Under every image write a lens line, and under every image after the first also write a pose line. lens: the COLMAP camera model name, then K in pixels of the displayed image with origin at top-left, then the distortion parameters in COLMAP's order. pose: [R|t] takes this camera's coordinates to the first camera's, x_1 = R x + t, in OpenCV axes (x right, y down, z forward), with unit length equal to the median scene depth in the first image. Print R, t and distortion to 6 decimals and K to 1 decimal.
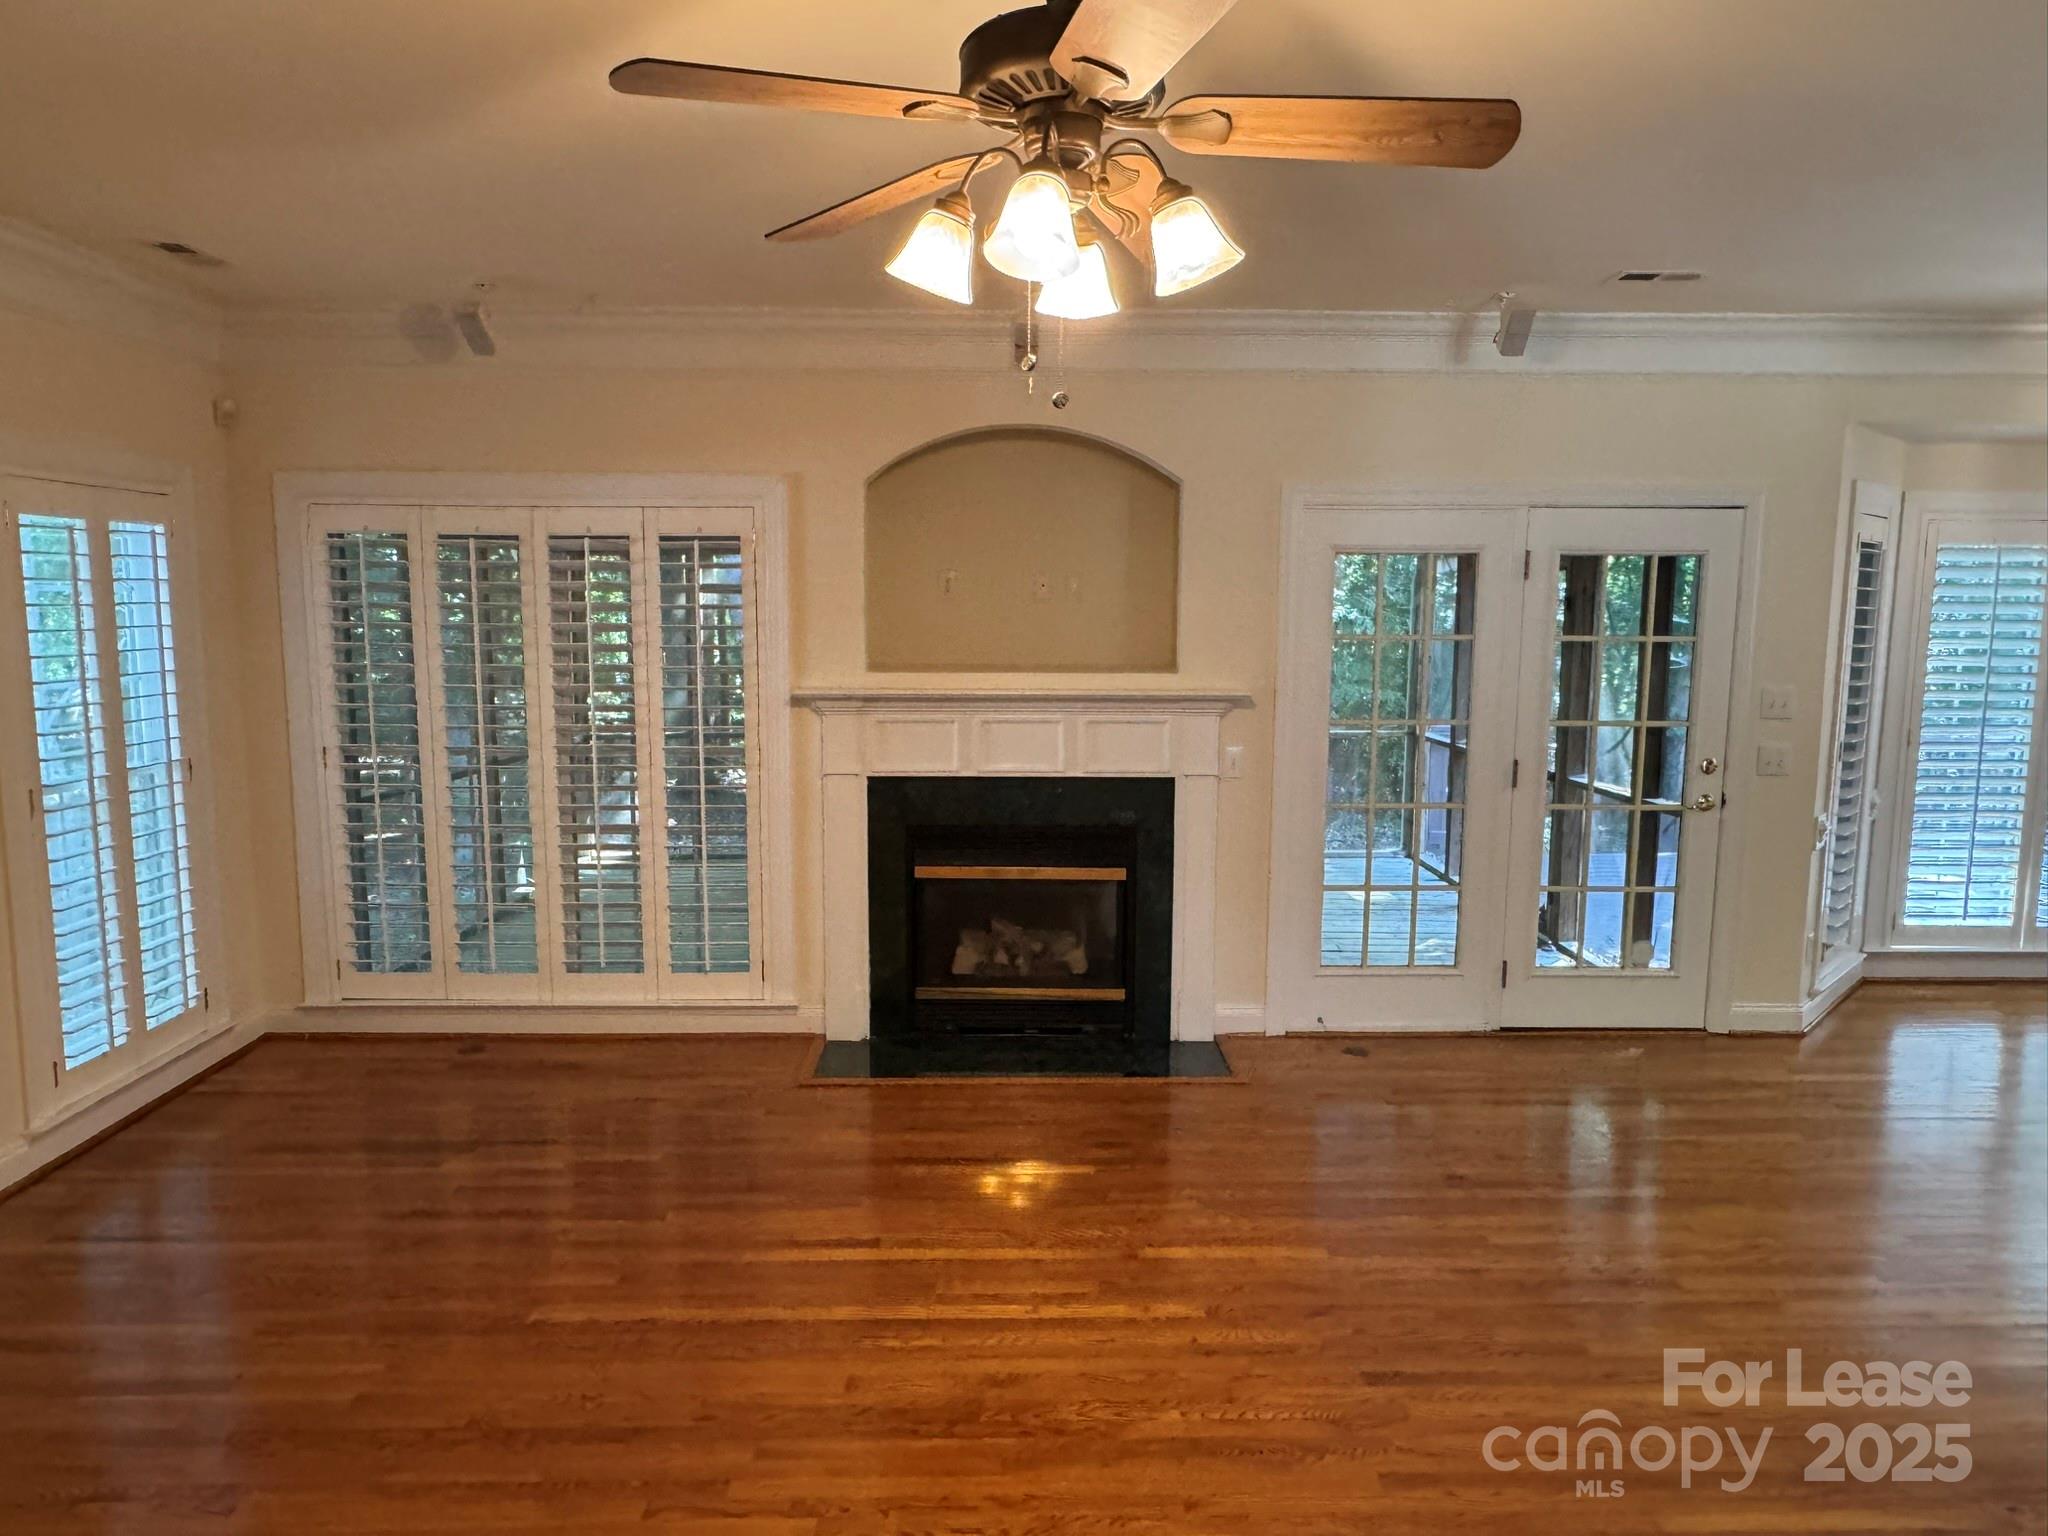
lens RADIAL K [[1319.1, 0, 1024.0], [0, 1319.1, 768.0], [0, 0, 1]] dist [0.001095, 0.001461]
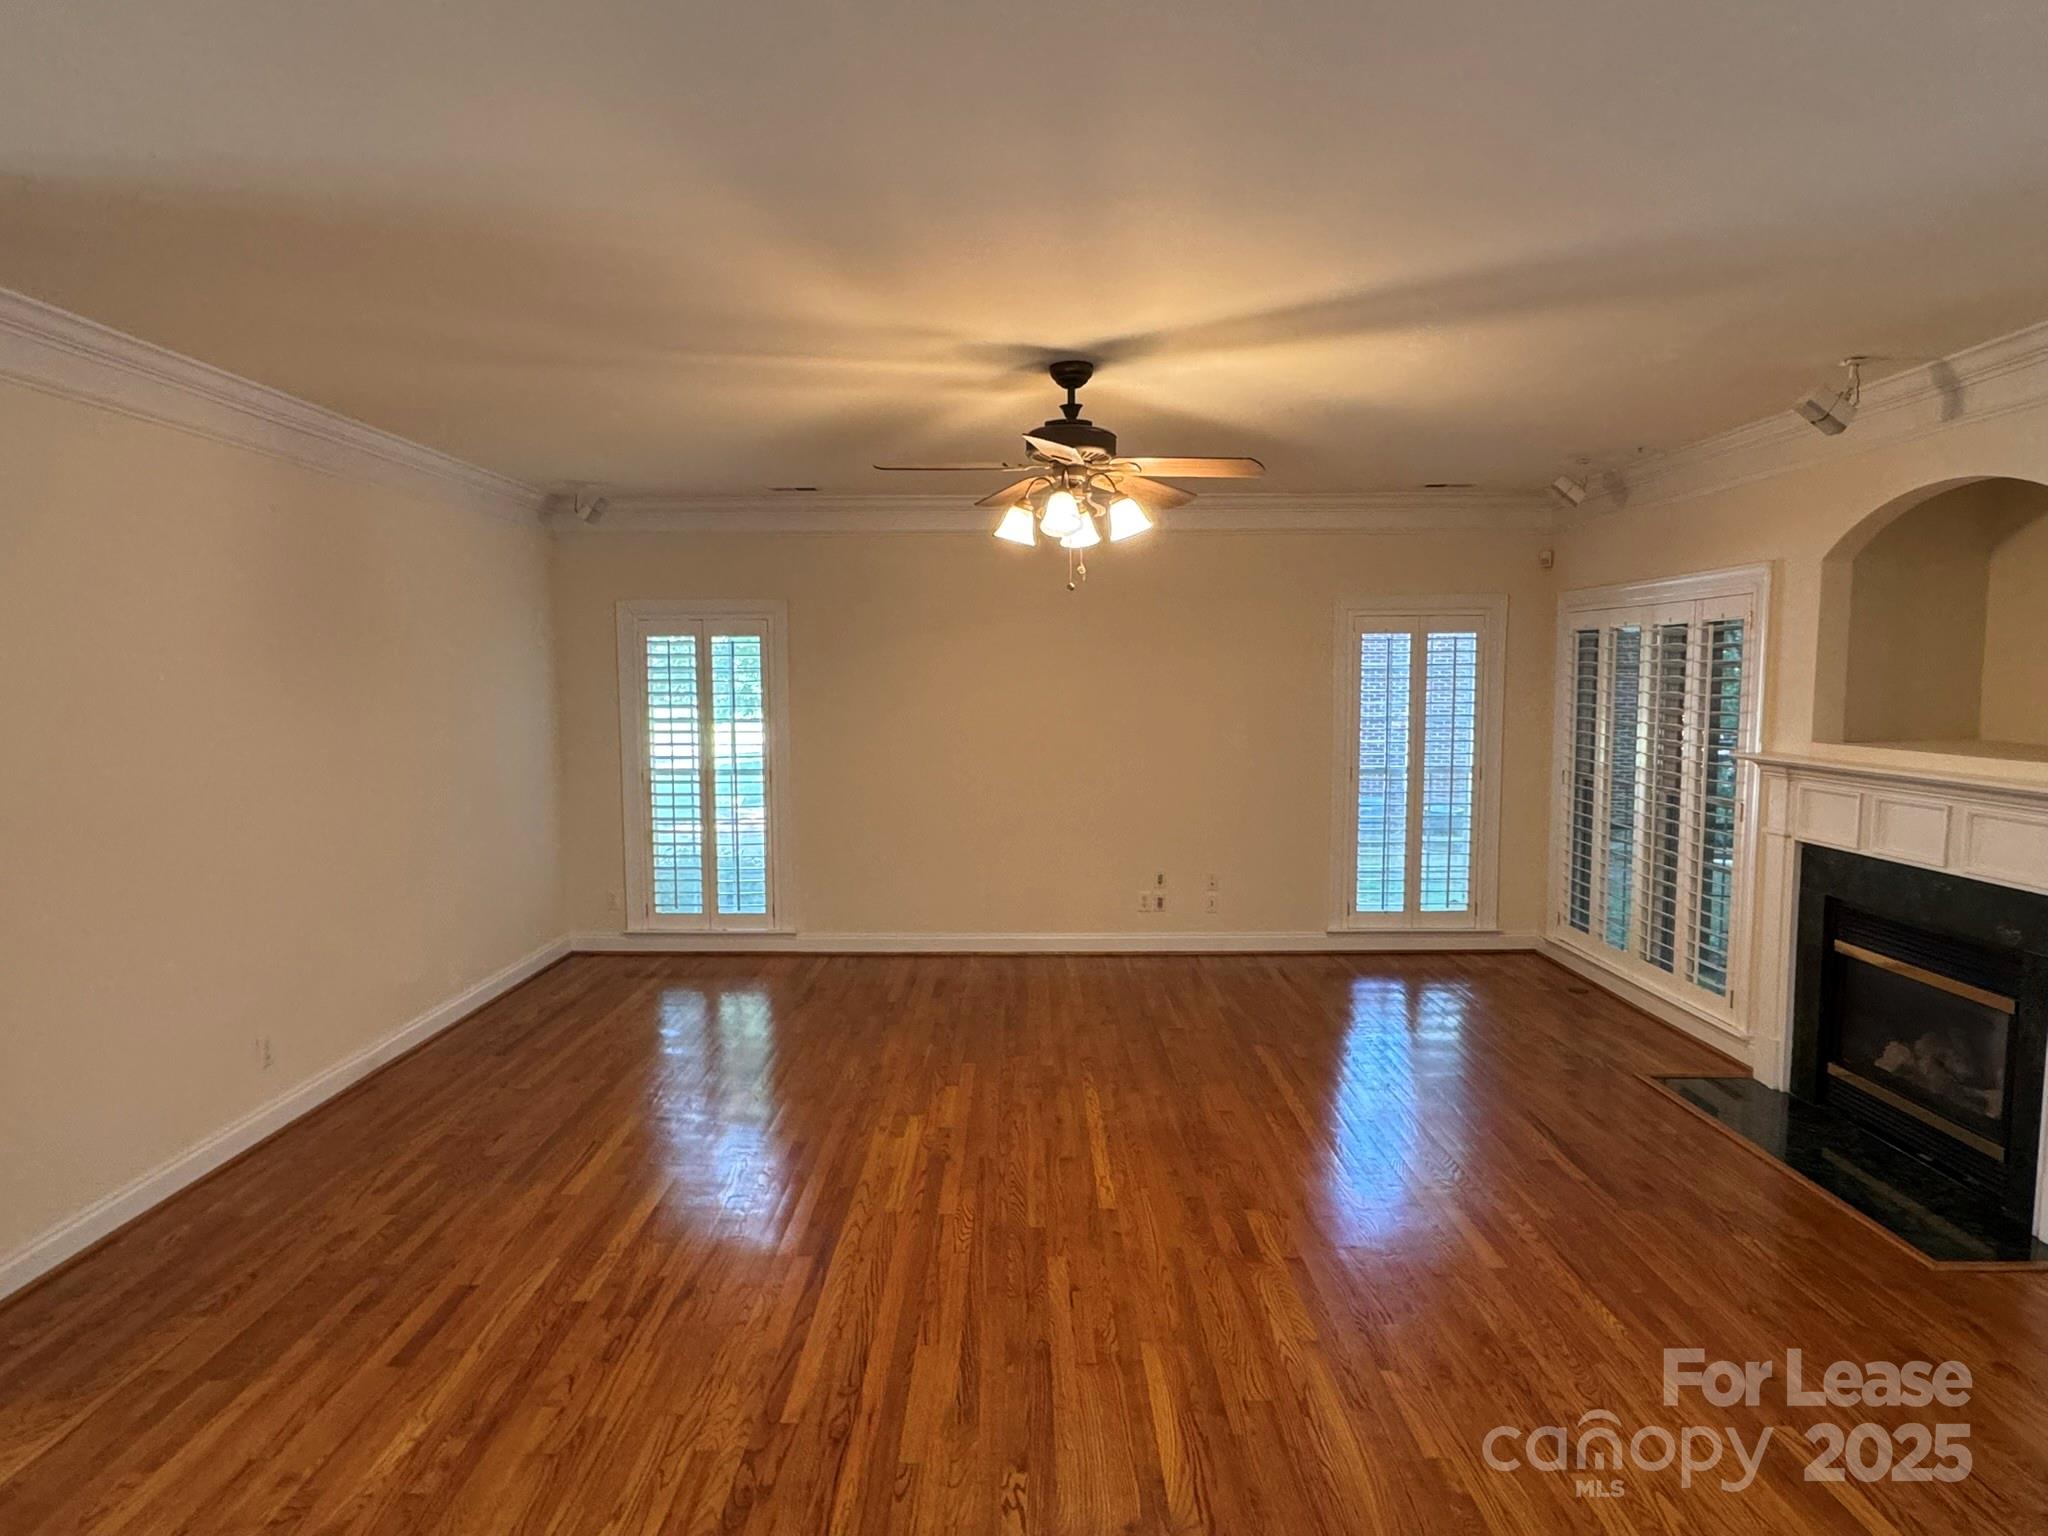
lens RADIAL K [[1138.8, 0, 1024.0], [0, 1138.8, 768.0], [0, 0, 1]] dist [0.001805, 0.000688]
pose [[-0.004138, 0.079712, -0.996809, 0.788891], [-0.126023, 0.988829, 0.079597, -0.046060], [0.992019, 0.125950, 0.005954, 0.378380]]
